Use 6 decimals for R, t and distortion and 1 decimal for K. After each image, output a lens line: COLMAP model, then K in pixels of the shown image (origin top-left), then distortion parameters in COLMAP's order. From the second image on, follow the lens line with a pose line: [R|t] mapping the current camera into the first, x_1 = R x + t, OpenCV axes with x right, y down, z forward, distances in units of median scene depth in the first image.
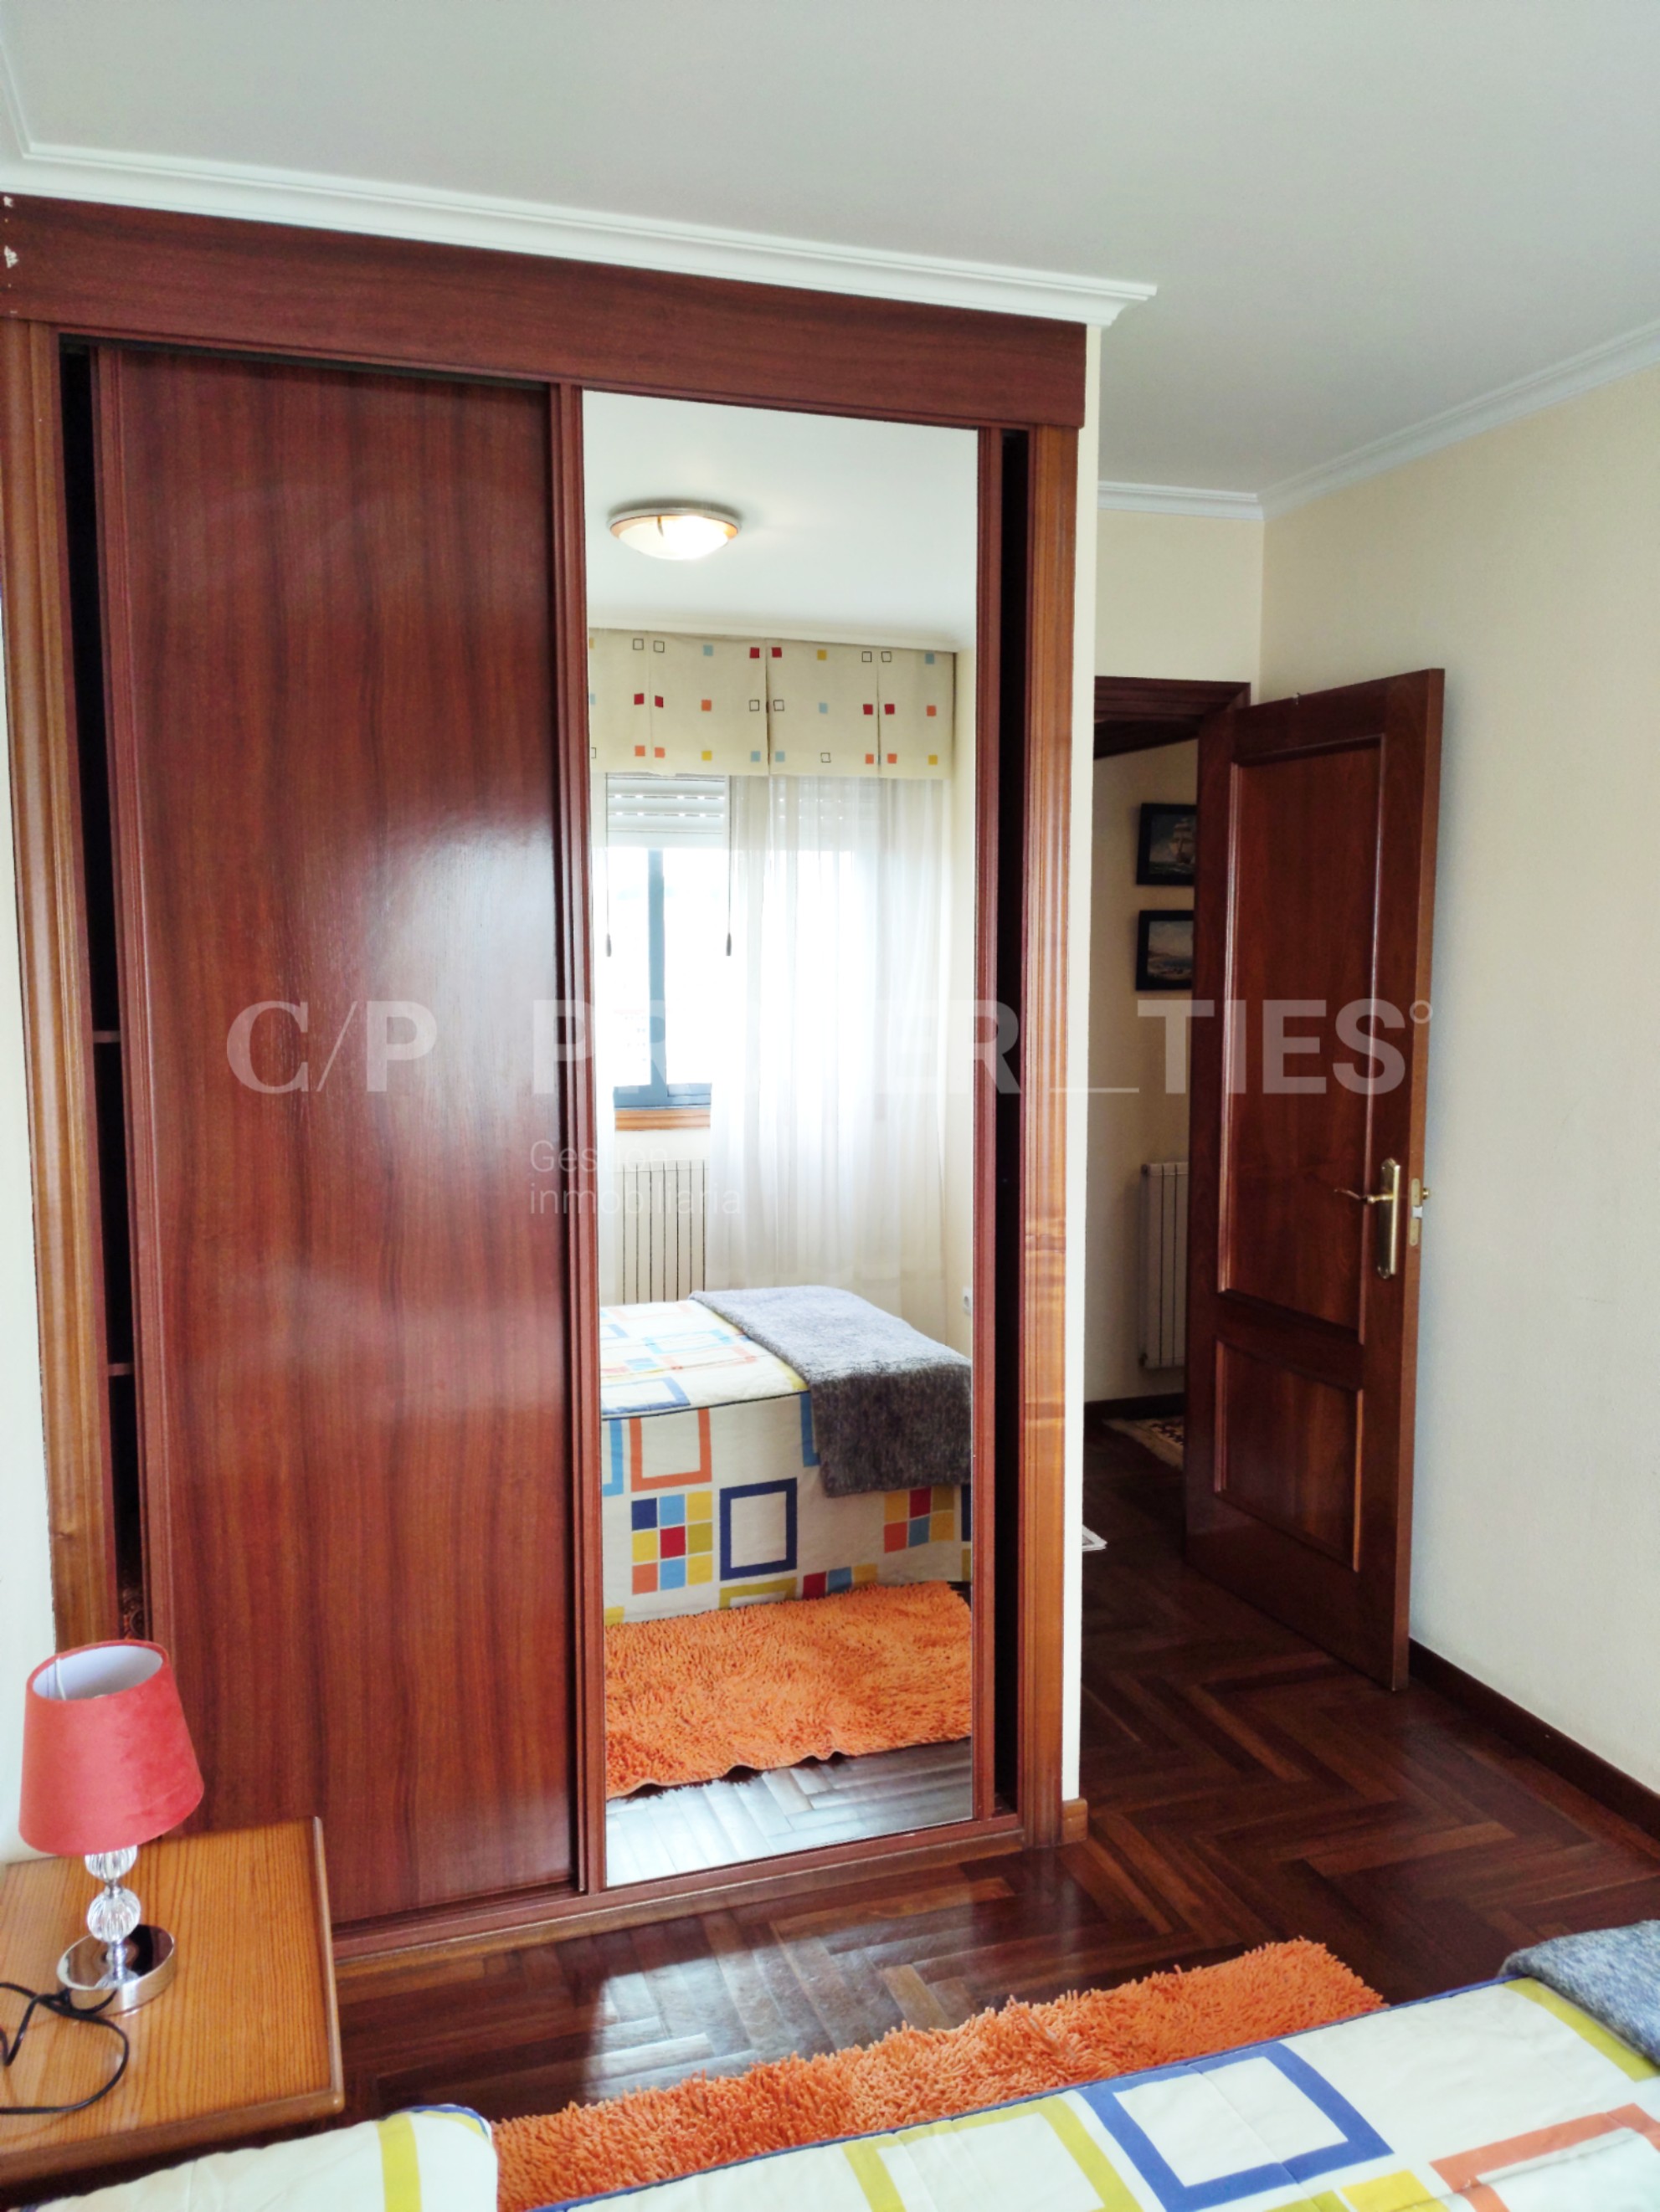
lens RADIAL K [[1697.0, 0, 826.3], [0, 1697.0, 1116.6], [0, 0, 1]] dist [0.067889, -0.028488]
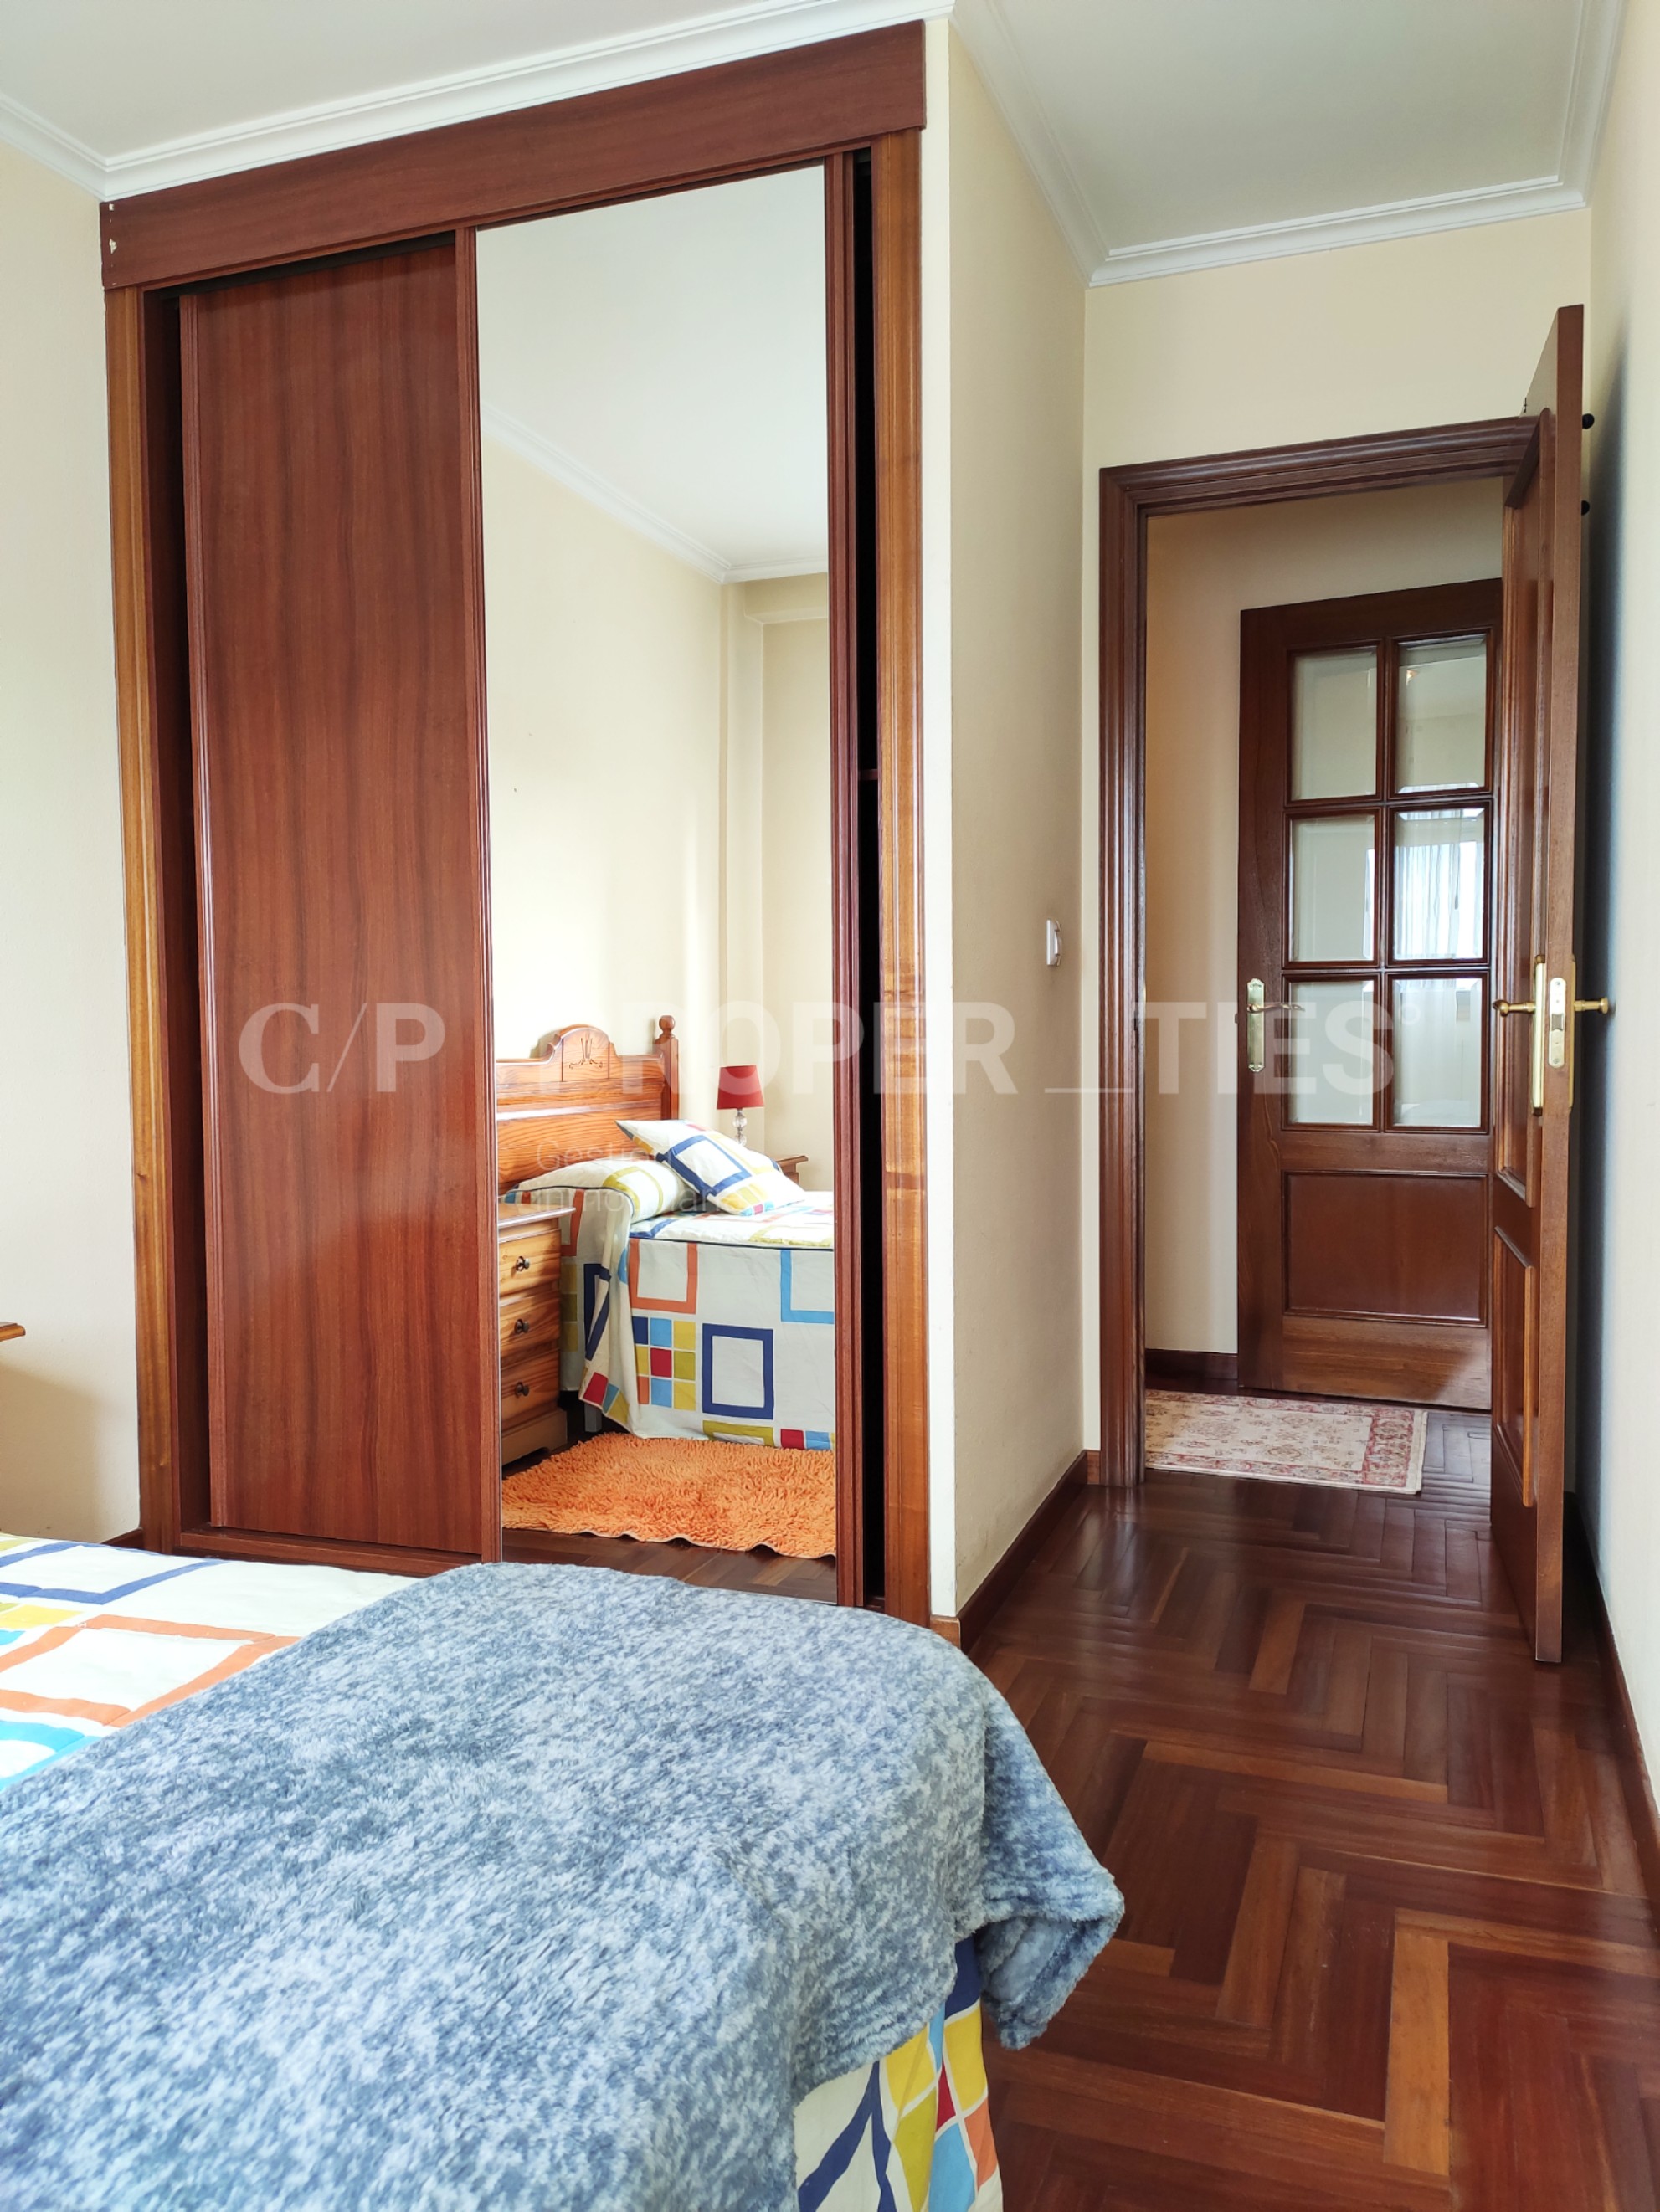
lens RADIAL K [[1697.0, 0, 829.1], [0, 1697.0, 1102.7], [0, 0, 1]] dist [0.067889, -0.028488]
pose [[0.772878, 0.028098, -0.633932, 0.786278], [-0.061712, 0.997612, -0.031020, 0.184226], [0.631546, 0.063096, 0.772767, 0.281044]]
